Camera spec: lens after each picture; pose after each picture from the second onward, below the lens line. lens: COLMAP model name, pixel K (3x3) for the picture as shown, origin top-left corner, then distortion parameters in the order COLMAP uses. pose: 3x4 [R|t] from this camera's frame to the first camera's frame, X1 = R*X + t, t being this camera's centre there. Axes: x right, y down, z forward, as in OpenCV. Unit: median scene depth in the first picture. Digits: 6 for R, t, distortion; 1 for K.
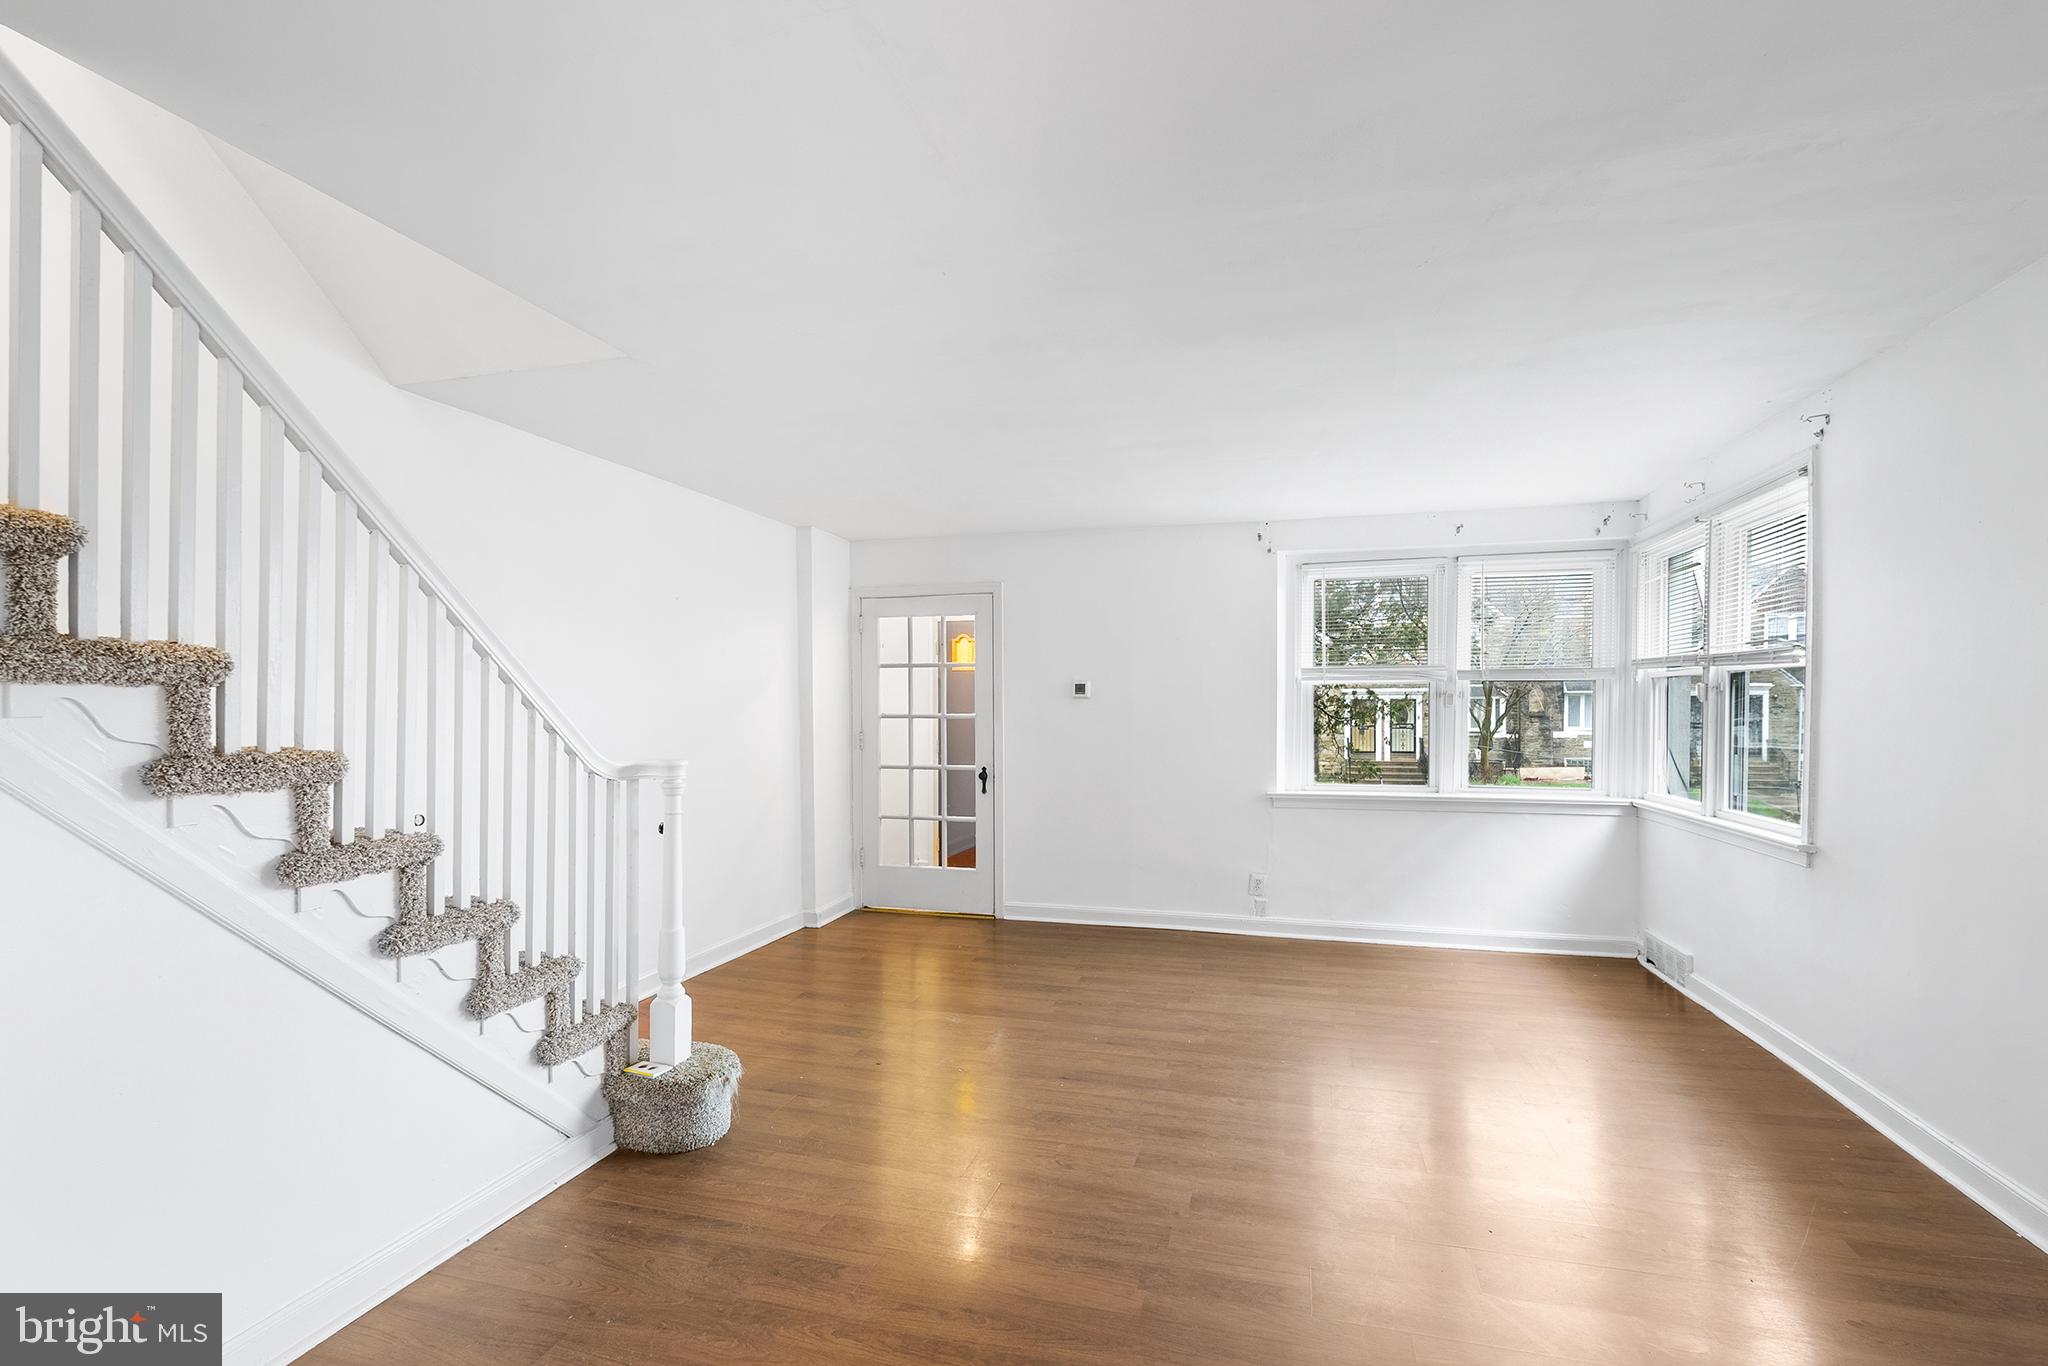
lens RADIAL K [[921.1, 0, 1016.5], [0, 921.1, 701.0], [0, 0, 1]] dist [-0.006054, 0.000608]
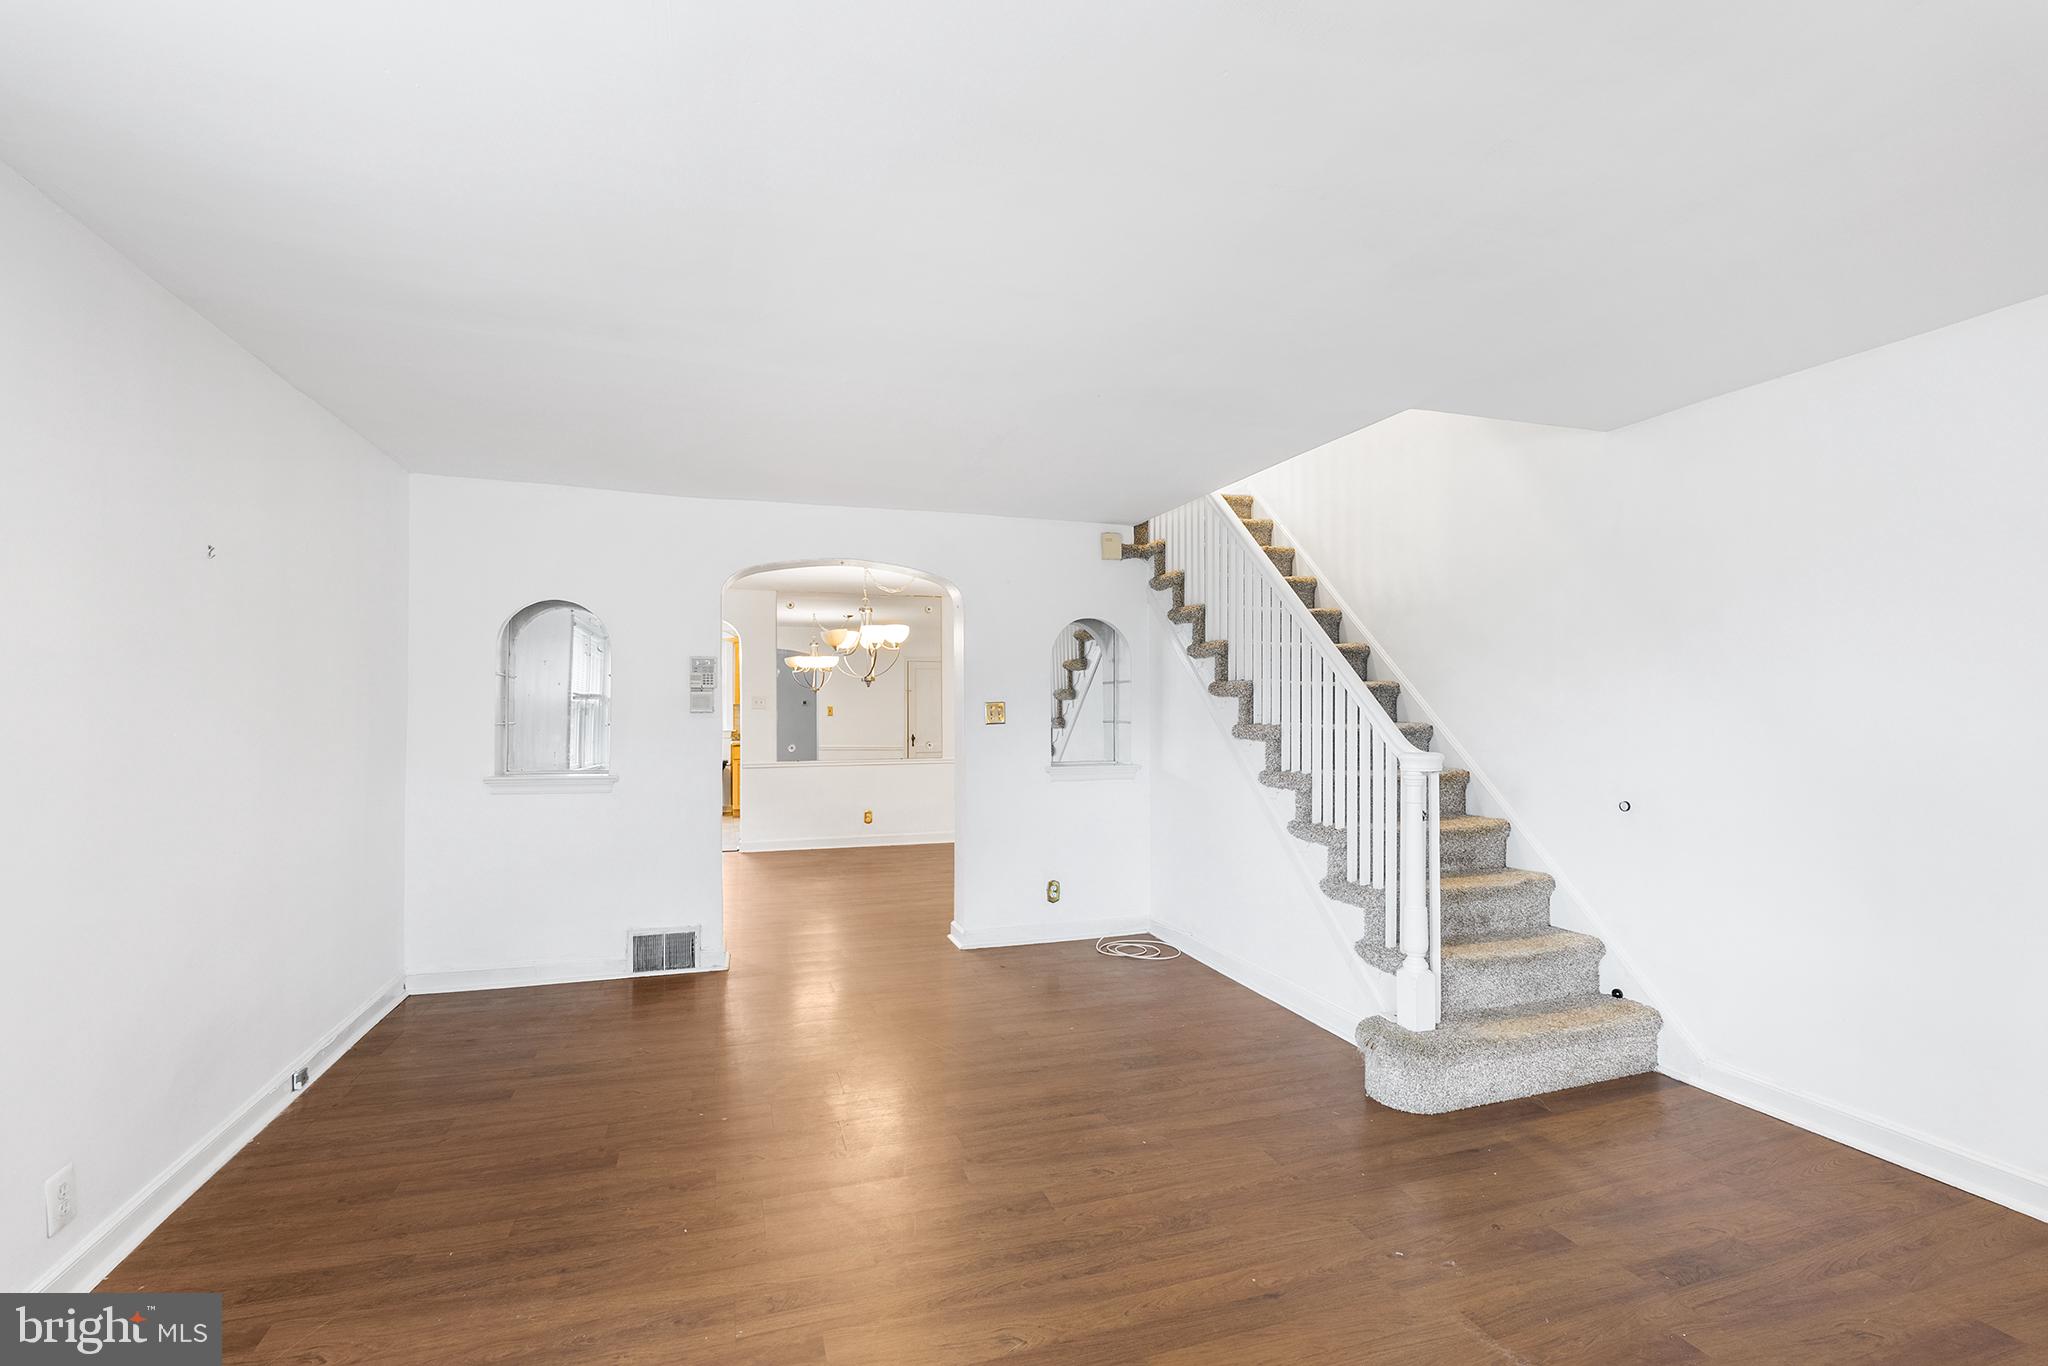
lens RADIAL K [[921.1, 0, 1037.0], [0, 921.1, 688.5], [0, 0, 1]] dist [-0.006054, 0.000608]
pose [[-0.813147, -0.015269, -0.581858, 0.605190], [0.000583, 0.999634, -0.027047, 0.016879], [0.582058, -0.022332, -0.812840, 1.562579]]
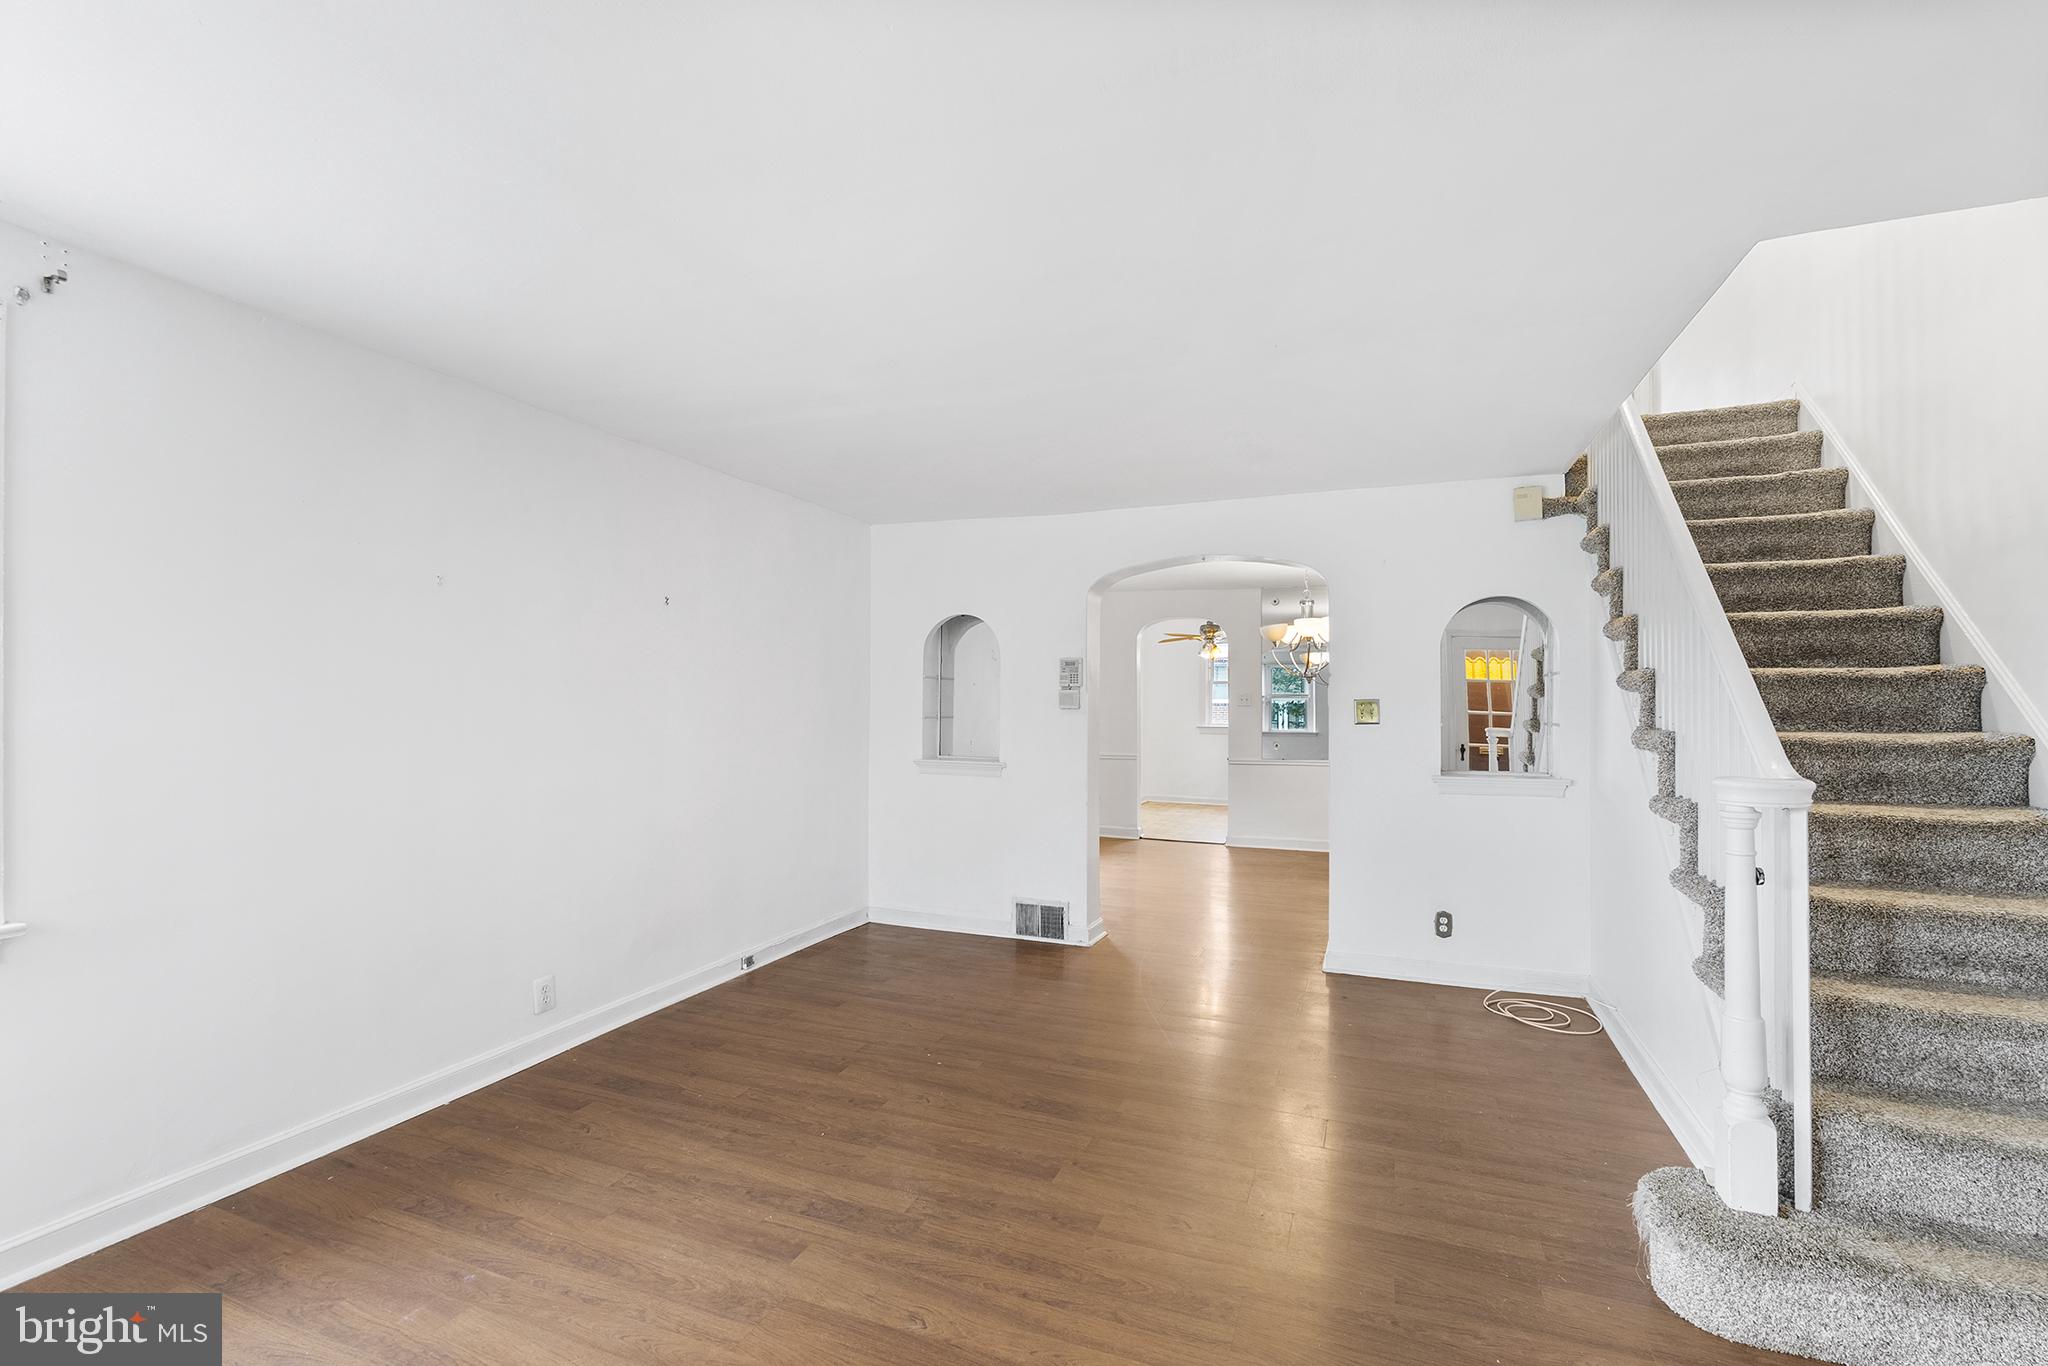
lens RADIAL K [[921.1, 0, 1012.9], [0, 921.1, 692.6], [0, 0, 1]] dist [-0.006054, 0.000608]
pose [[-0.996074, -0.006569, 0.088285, 0.122324], [-0.008157, 0.999811, -0.017640, 0.016466], [-0.088152, -0.018291, -0.995939, 1.676382]]
